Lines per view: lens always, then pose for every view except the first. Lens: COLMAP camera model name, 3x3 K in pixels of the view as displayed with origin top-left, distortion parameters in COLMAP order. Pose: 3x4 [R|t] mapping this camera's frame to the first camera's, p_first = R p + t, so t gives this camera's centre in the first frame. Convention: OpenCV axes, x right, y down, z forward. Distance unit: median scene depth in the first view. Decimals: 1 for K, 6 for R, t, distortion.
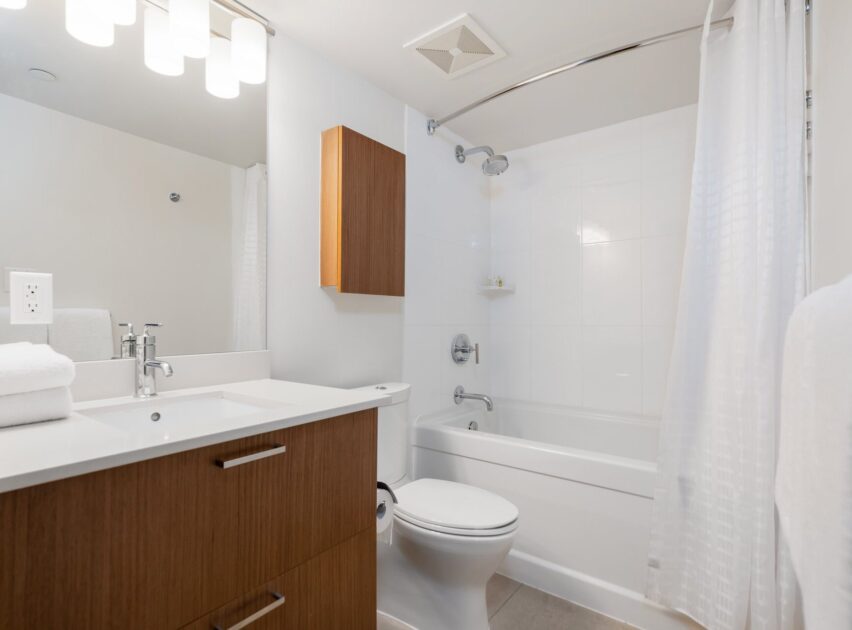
lens RADIAL K [[437.4, 0, 425.1], [0, 437.4, 318.3], [0, 0, 1]] dist [-0.015507, 0.002051]
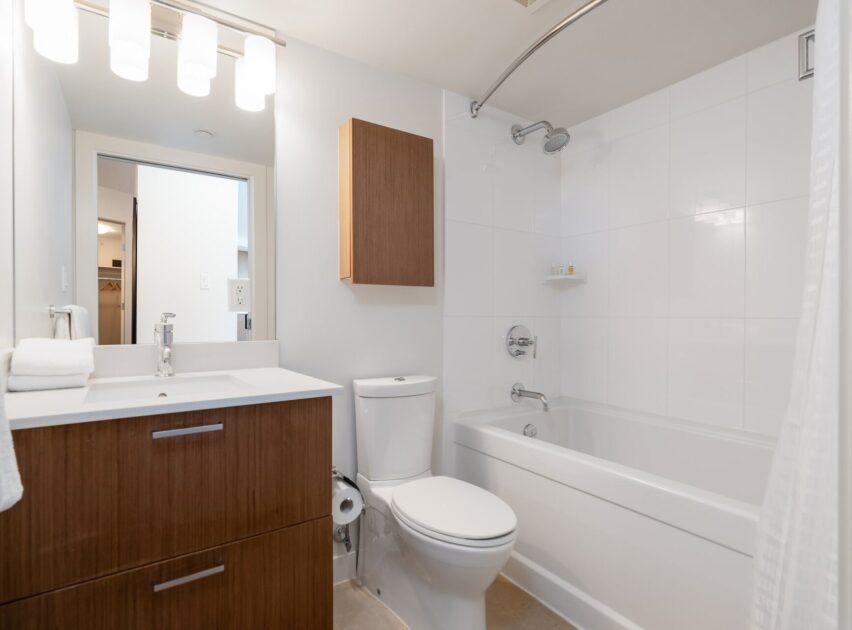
lens RADIAL K [[437.4, 0, 422.6], [0, 437.4, 315.1], [0, 0, 1]] dist [-0.015507, 0.002051]
pose [[0.948722, -0.003598, -0.316093, 0.201616], [0.003831, 0.999993, 0.000118, 0.010304], [0.316090, -0.001323, 0.948728, 0.060187]]
